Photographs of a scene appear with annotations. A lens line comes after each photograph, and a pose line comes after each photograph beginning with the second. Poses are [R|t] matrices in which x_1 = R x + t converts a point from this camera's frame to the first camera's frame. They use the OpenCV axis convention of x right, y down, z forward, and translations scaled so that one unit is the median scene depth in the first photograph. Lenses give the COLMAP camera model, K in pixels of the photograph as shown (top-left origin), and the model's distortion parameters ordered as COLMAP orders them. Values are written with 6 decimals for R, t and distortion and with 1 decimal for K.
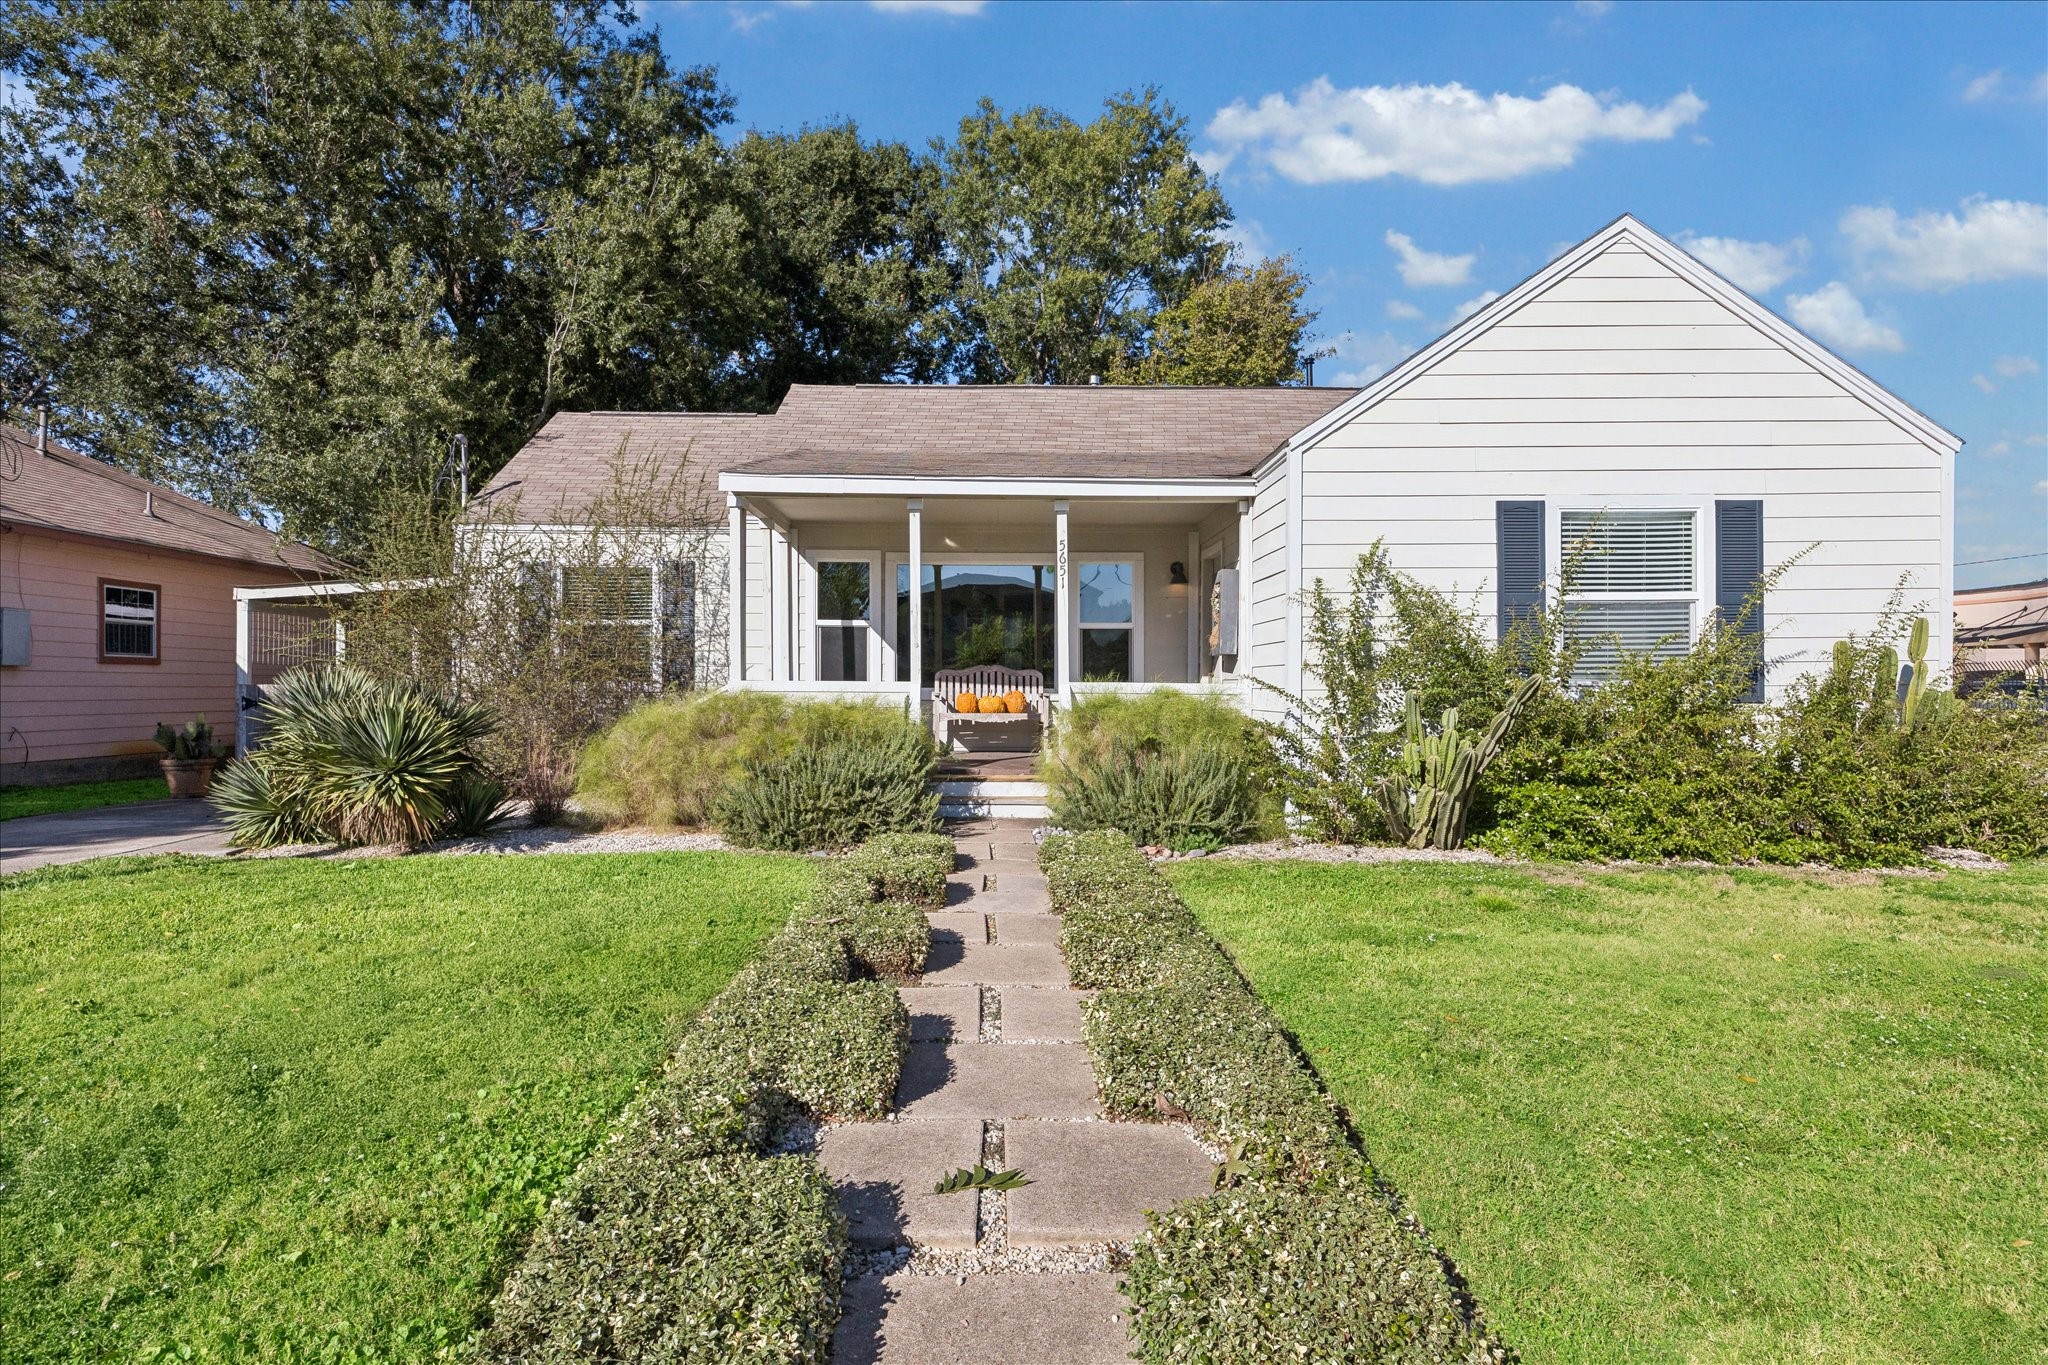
lens RADIAL K [[1146.4, 0, 1024.0], [0, 1146.4, 682.5], [0, 0, 1]] dist [0.049175, 0.000184]
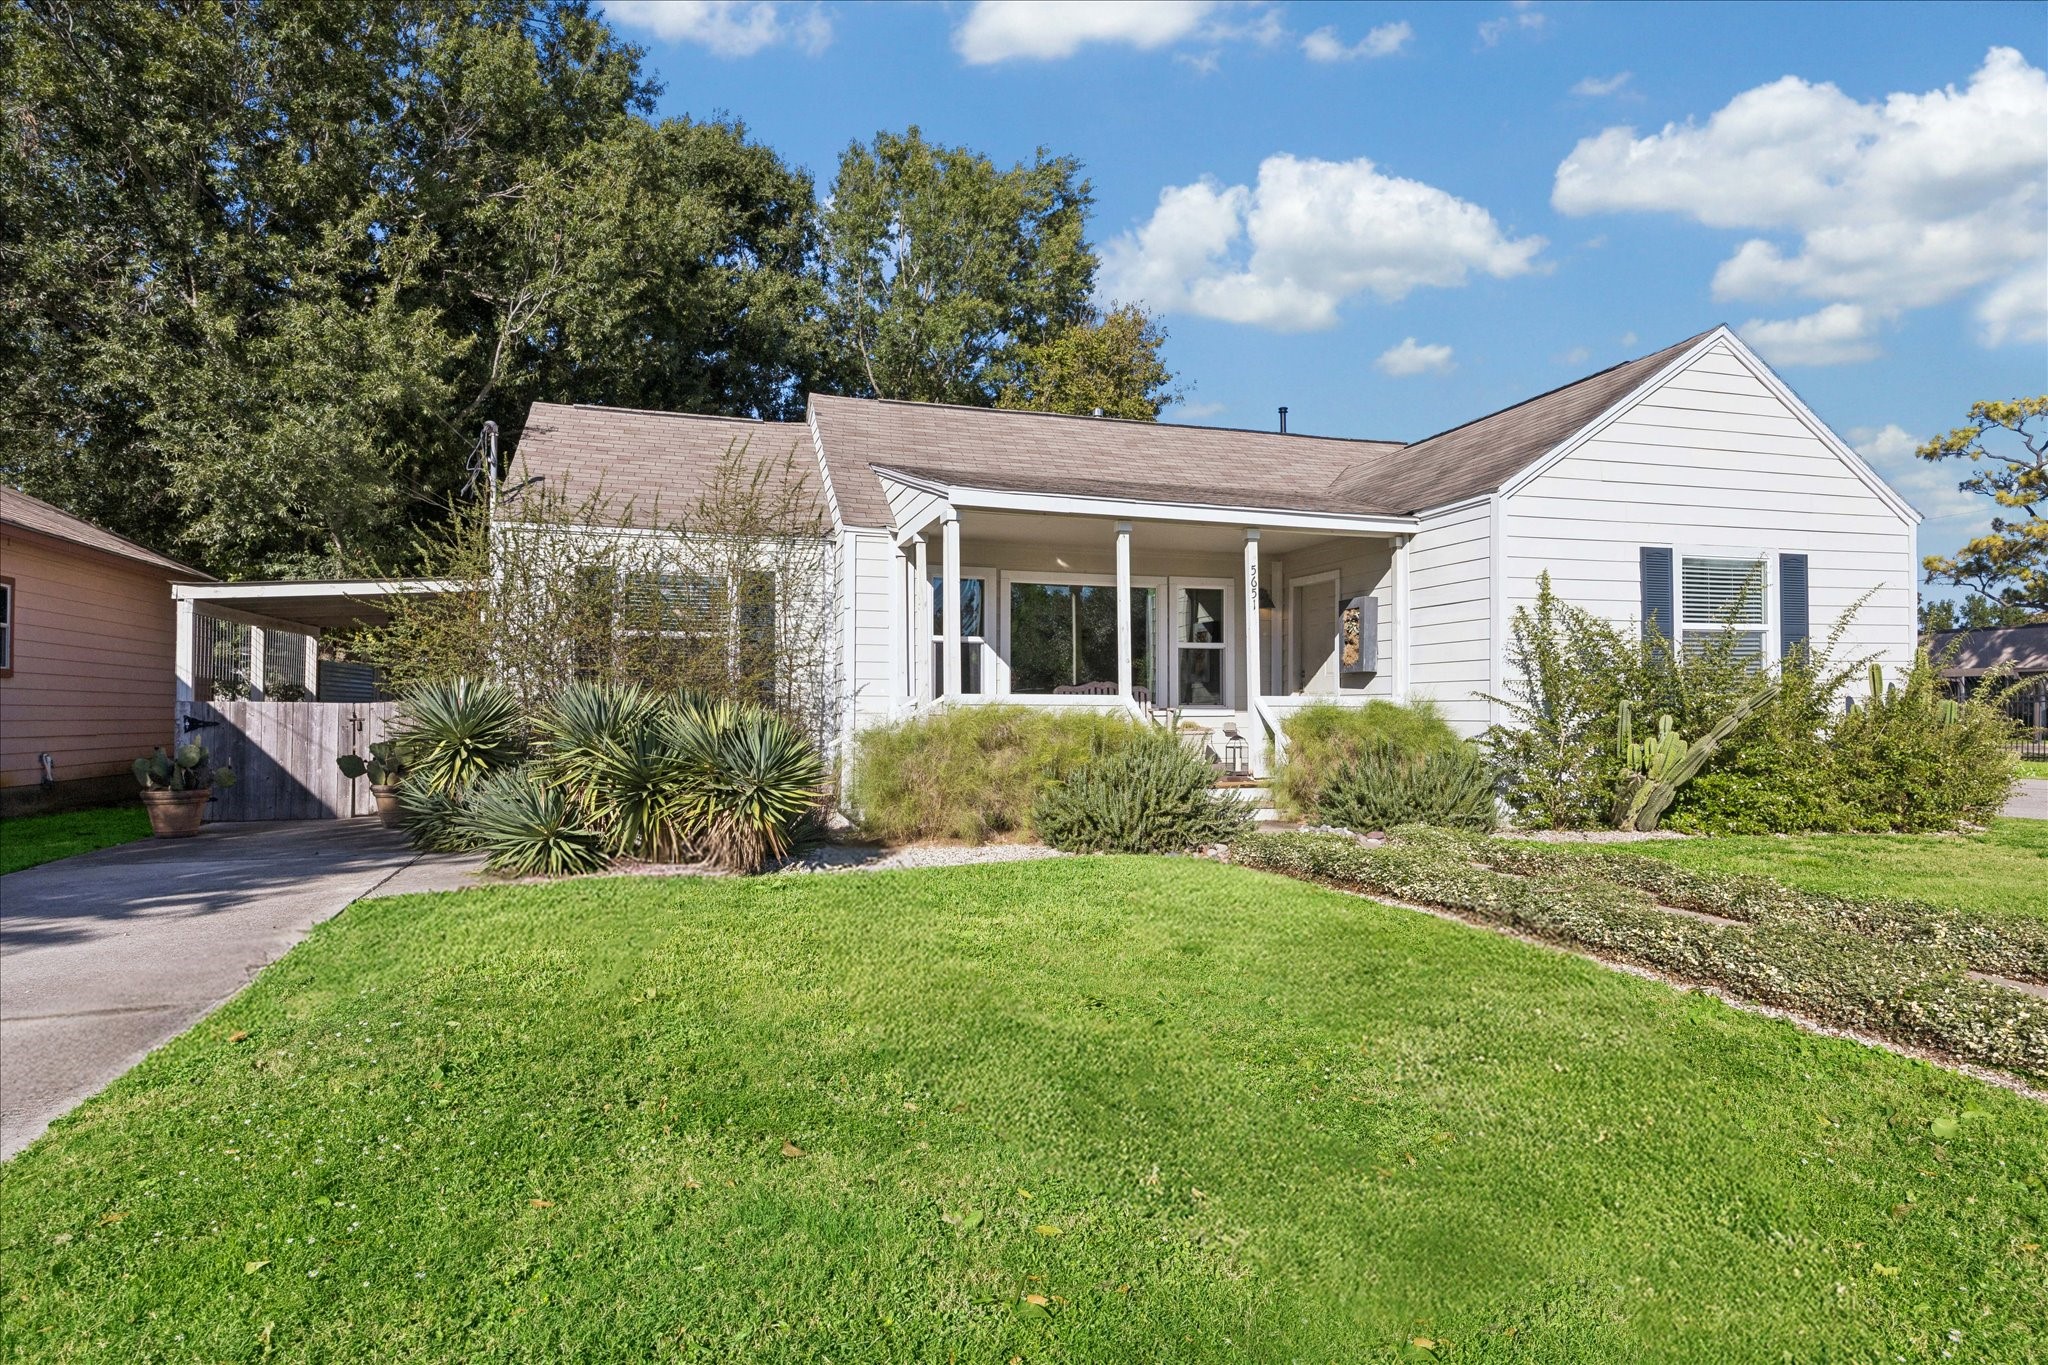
lens RADIAL K [[1146.4, 0, 1024.0], [0, 1146.4, 682.5], [0, 0, 1]] dist [0.049175, 0.000184]
pose [[0.948910, 0.003799, 0.315523, -0.469684], [0.002162, 0.999826, -0.018541, 0.006467], [-0.315539, 0.018276, 0.948737, 0.030470]]
